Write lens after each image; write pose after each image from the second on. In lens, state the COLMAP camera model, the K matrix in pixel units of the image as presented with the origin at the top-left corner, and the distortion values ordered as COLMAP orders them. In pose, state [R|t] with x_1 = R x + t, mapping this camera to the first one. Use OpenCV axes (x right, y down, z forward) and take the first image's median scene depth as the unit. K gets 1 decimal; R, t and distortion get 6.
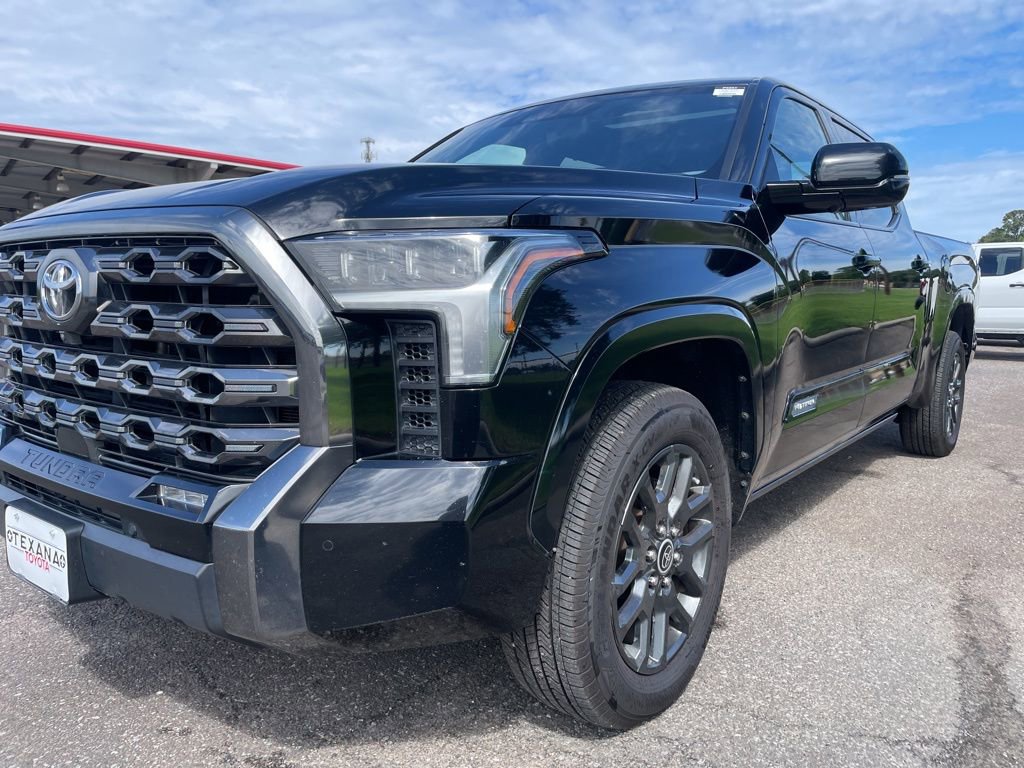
lens RADIAL K [[779.7, 0, 508.6], [0, 779.7, 375.6], [0, 0, 1]] dist [0.081155, -0.110302]
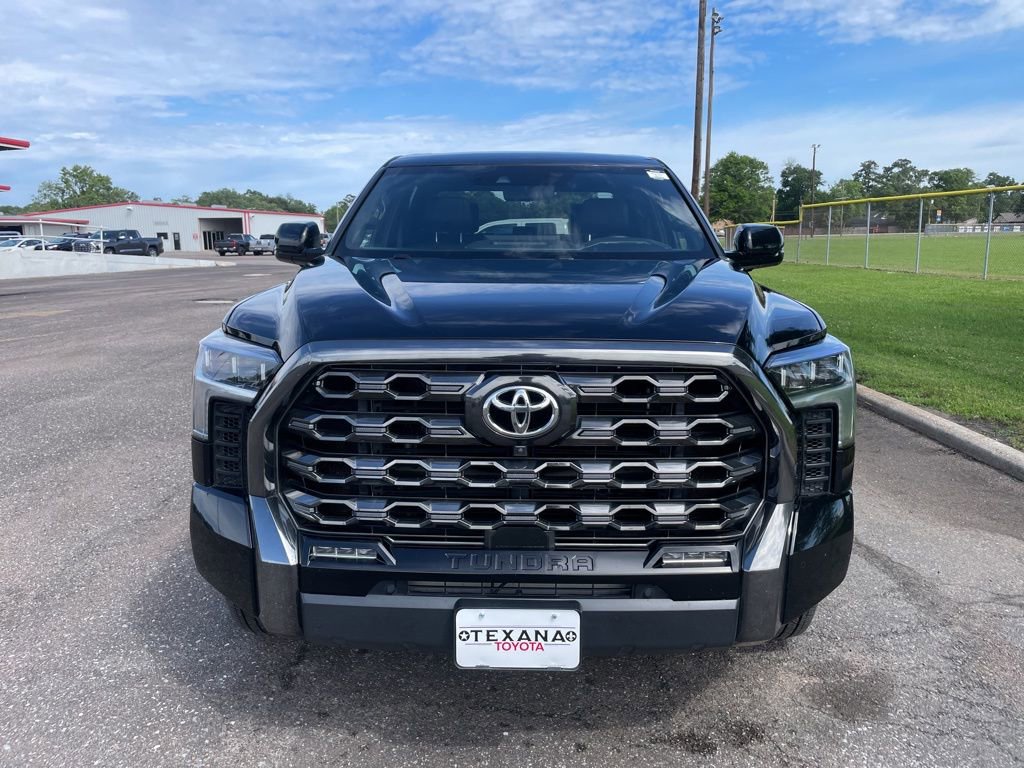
lens RADIAL K [[779.7, 0, 495.0], [0, 779.7, 382.8], [0, 0, 1]] dist [0.081155, -0.110302]
pose [[0.802046, -0.119440, 0.585198, -1.155736], [0.073086, 0.992064, 0.102314, -0.245291], [-0.592774, -0.039291, 0.804410, 0.110931]]
